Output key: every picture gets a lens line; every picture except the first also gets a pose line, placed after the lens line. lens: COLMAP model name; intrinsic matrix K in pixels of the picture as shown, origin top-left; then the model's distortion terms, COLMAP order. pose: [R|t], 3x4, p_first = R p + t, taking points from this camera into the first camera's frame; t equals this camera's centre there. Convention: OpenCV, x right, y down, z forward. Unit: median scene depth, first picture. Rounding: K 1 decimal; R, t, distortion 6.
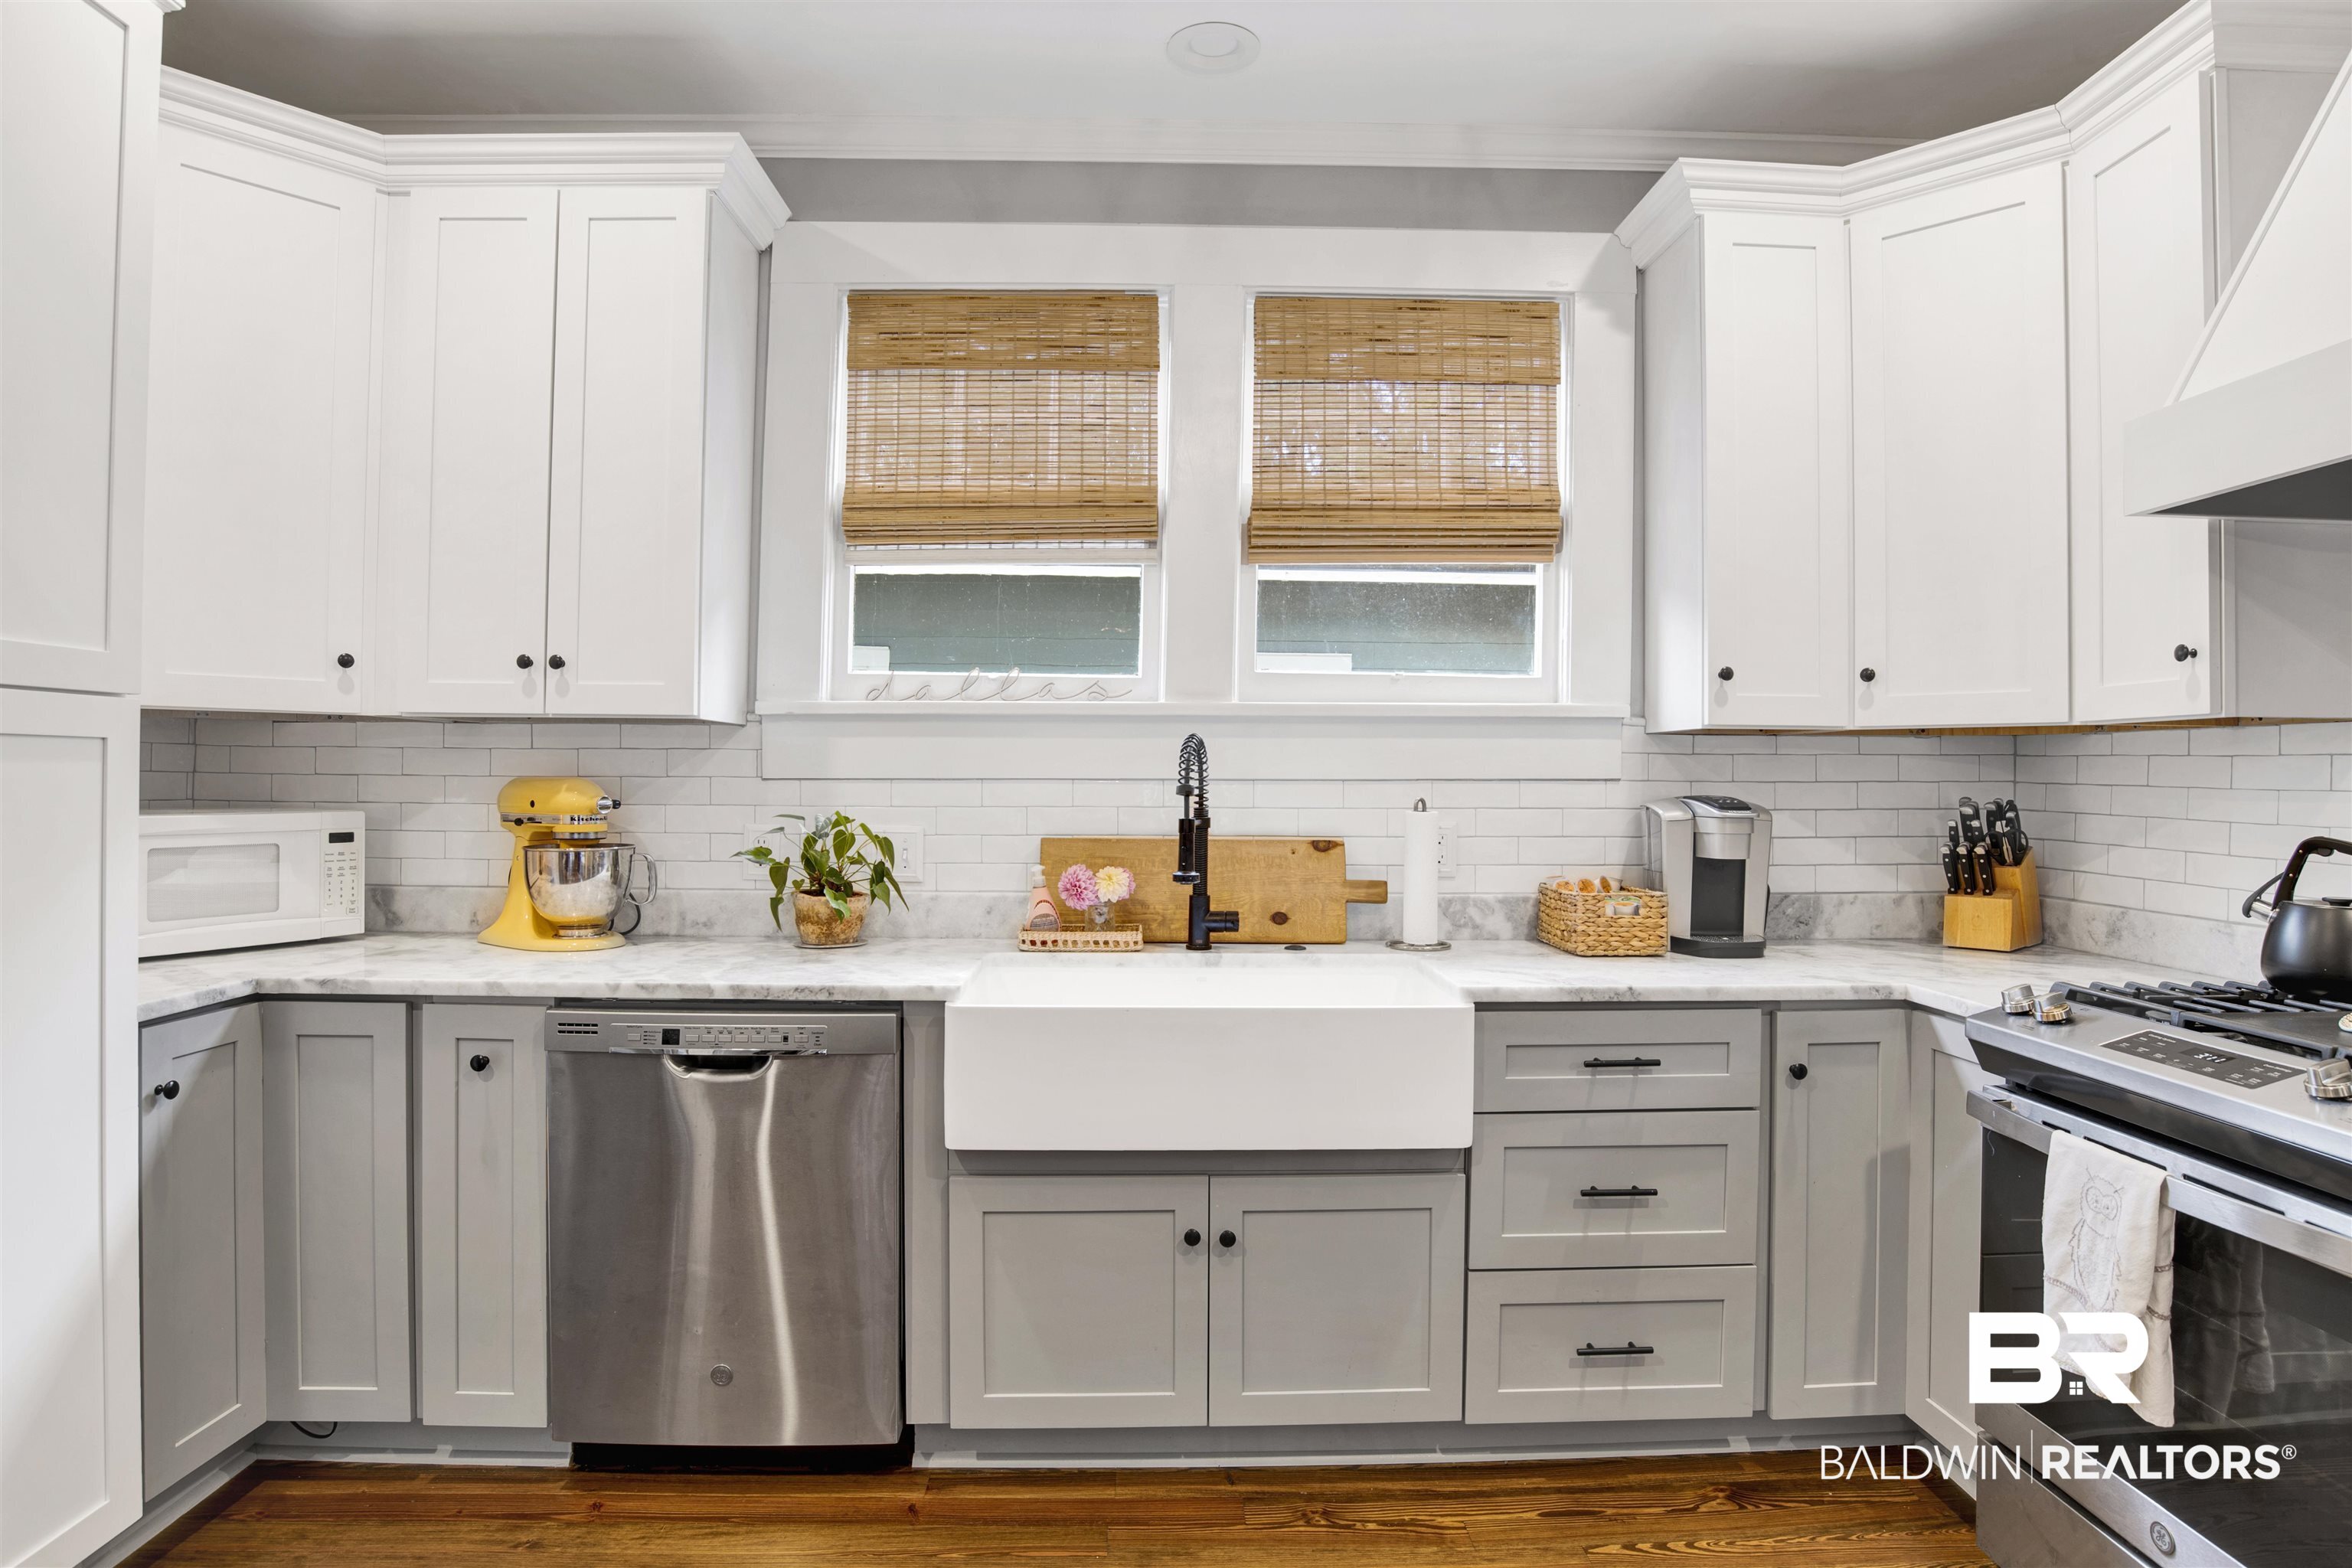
lens RADIAL K [[1251.9, 0, 1190.8], [0, 1251.9, 779.8], [0, 0, 1]] dist [-0.076715, 0.029170]
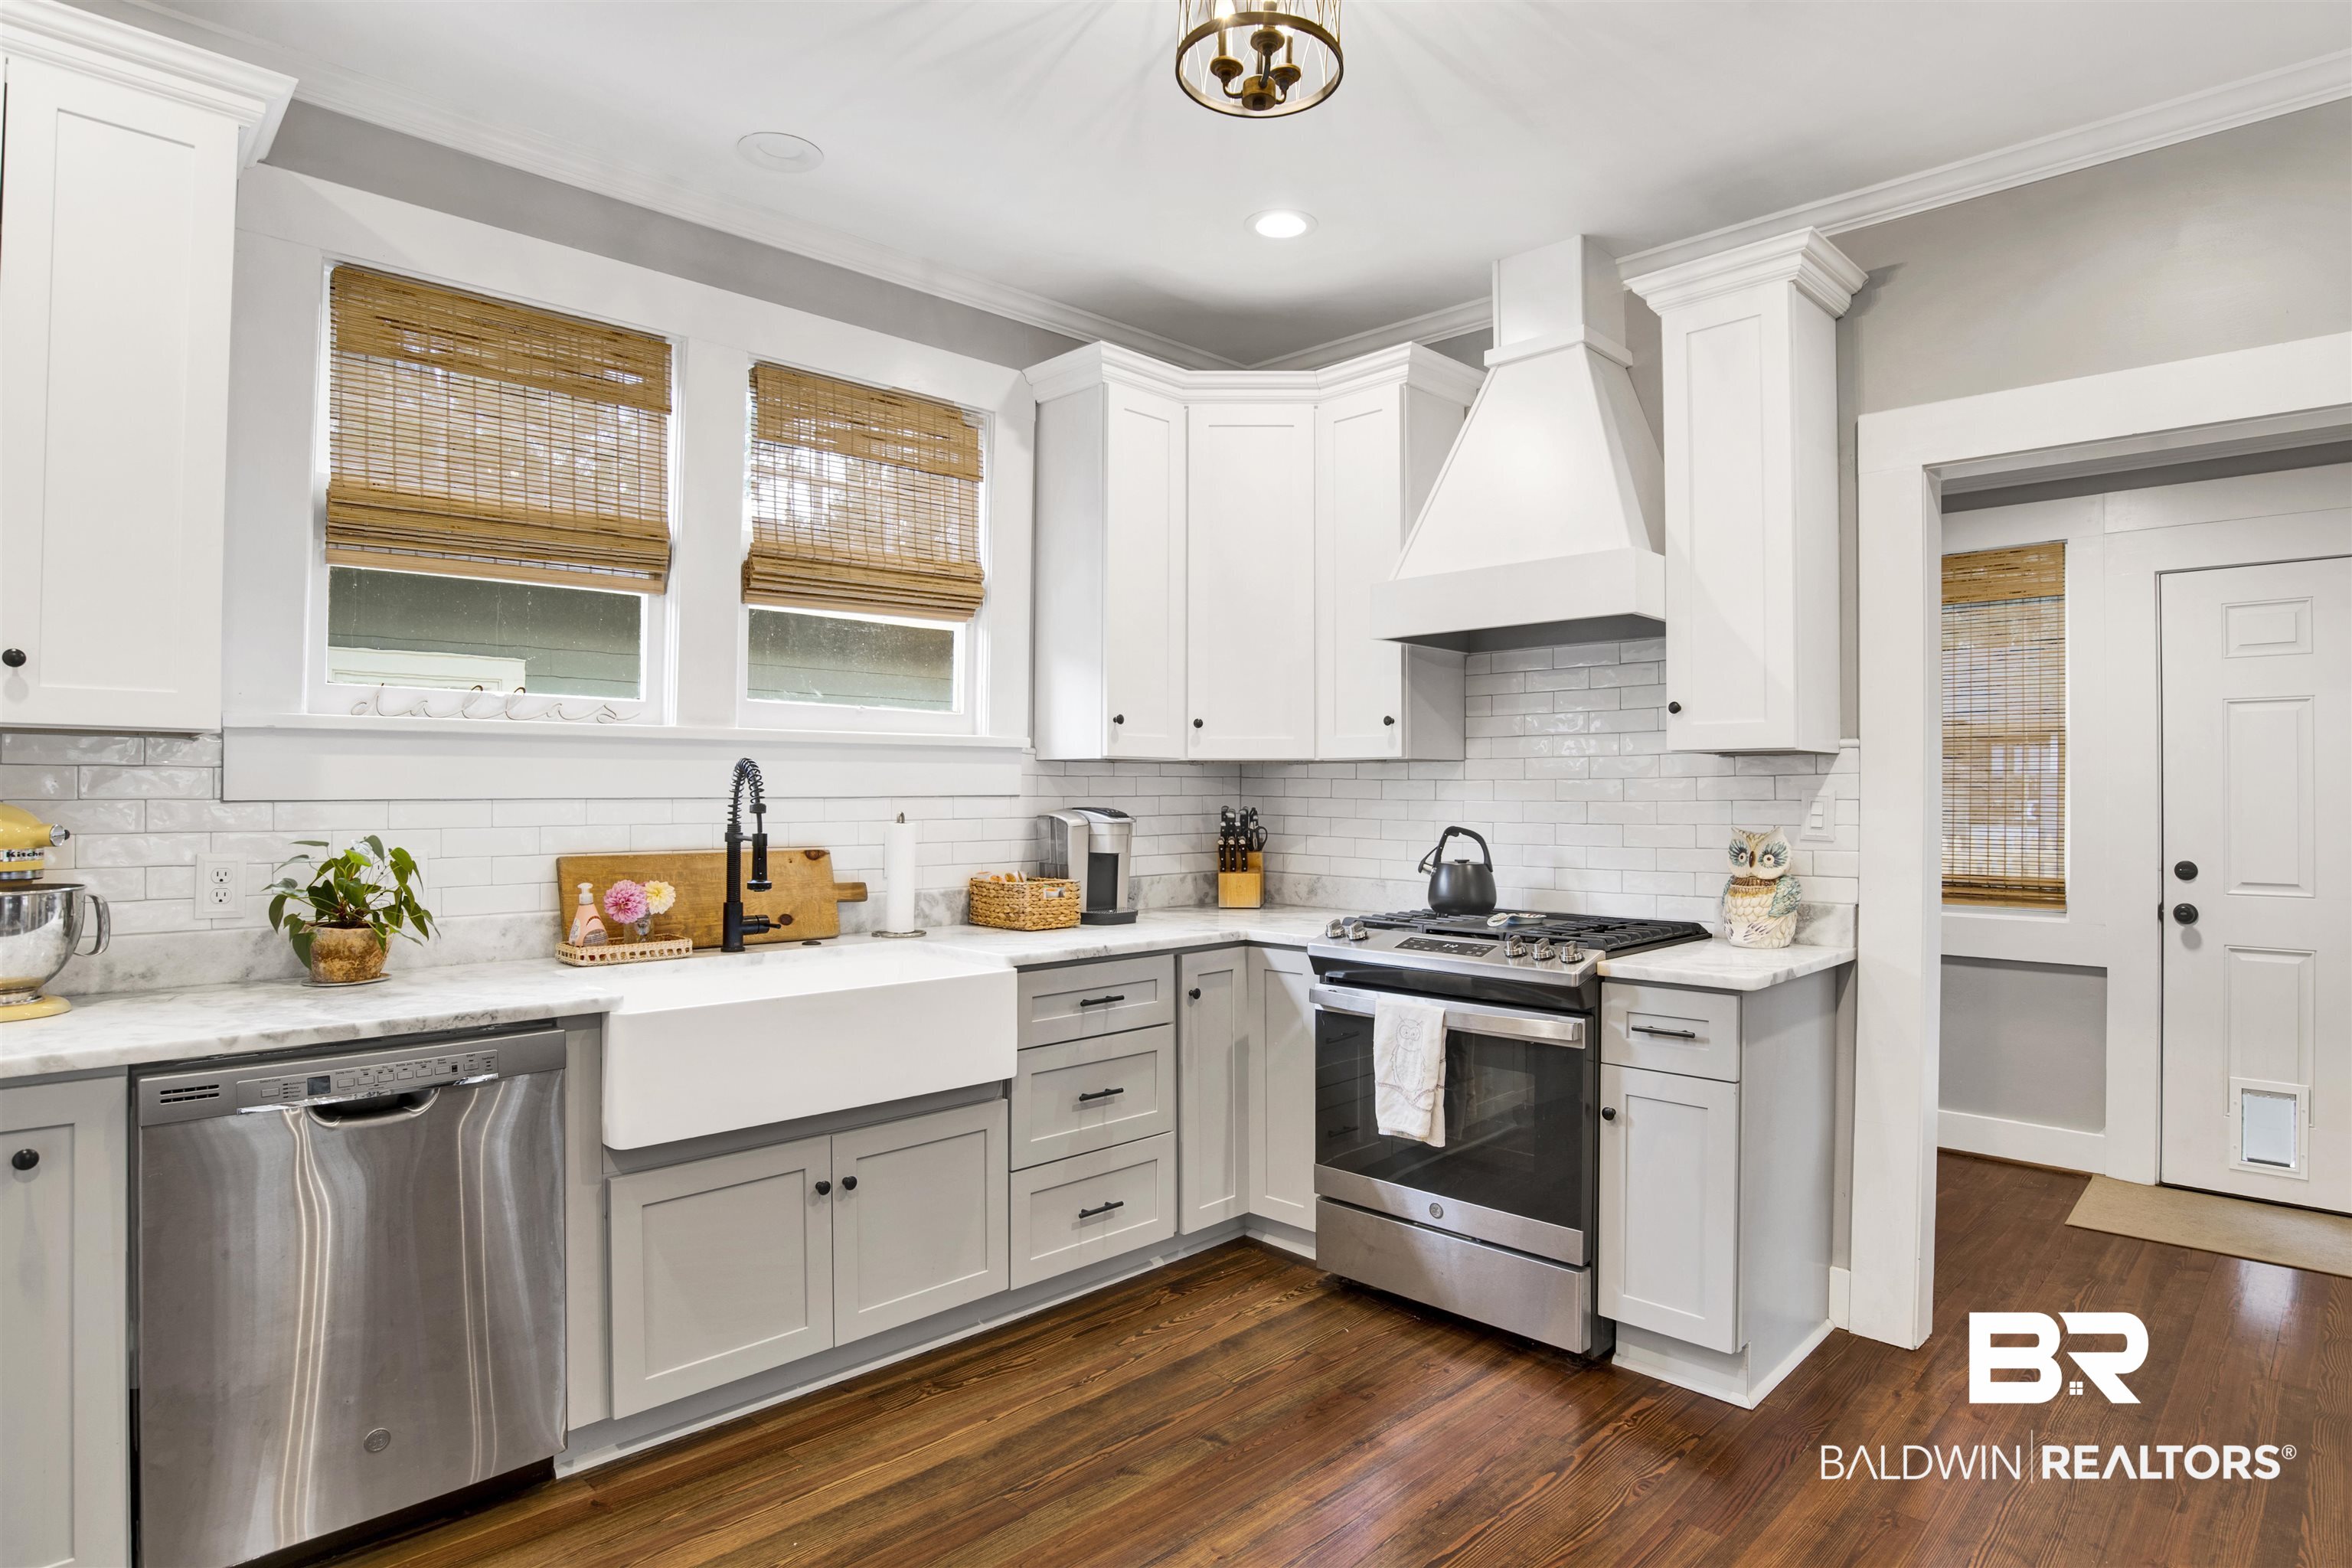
lens RADIAL K [[1261.7, 0, 1187.3], [0, 1261.7, 790.3], [0, 0, 1]] dist [-0.081125, 0.042898]
pose [[0.730201, -0.003664, 0.683223, -0.461579], [0.002793, 0.999993, 0.002377, -0.008988], [-0.683227, 0.000172, 0.730206, -0.084264]]
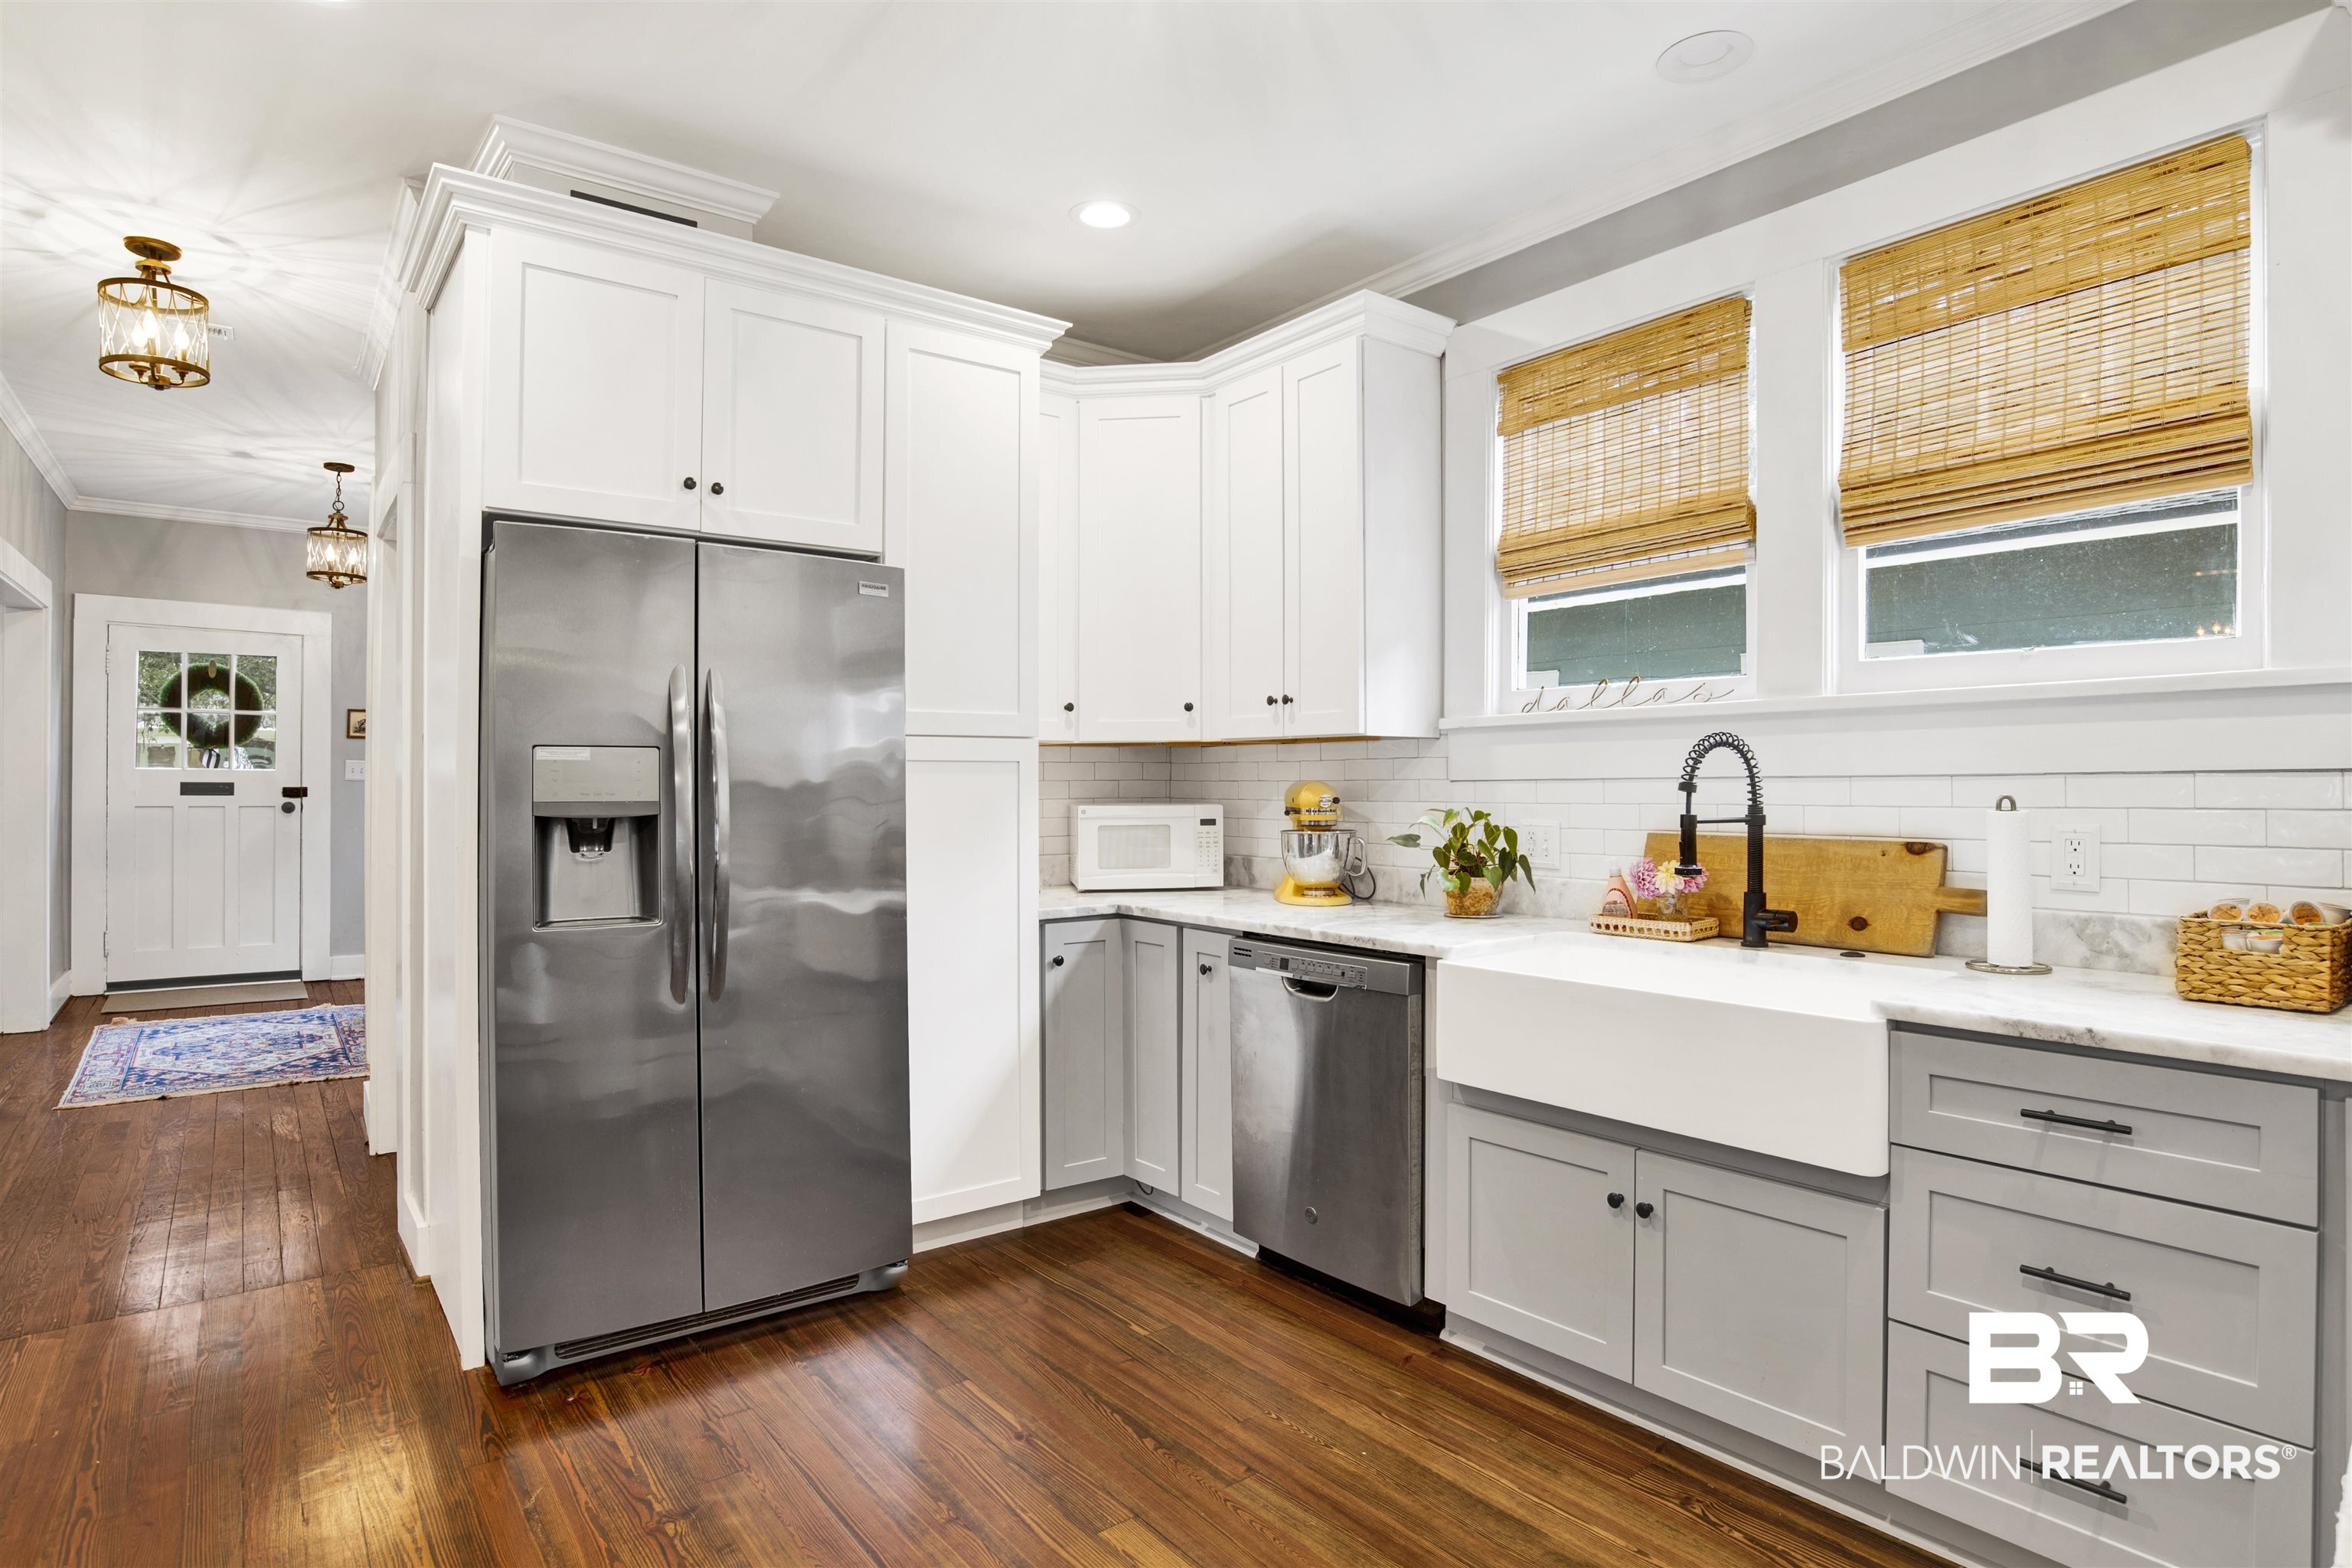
lens RADIAL K [[1251.9, 0, 1190.8], [0, 1251.9, 779.8], [0, 0, 1]] dist [-0.076715, 0.029170]
pose [[0.588075, -0.010939, -0.808733, 0.546349], [0.006795, 0.999940, -0.008584, 0.007702], [0.808778, -0.000447, 0.588114, 0.058517]]
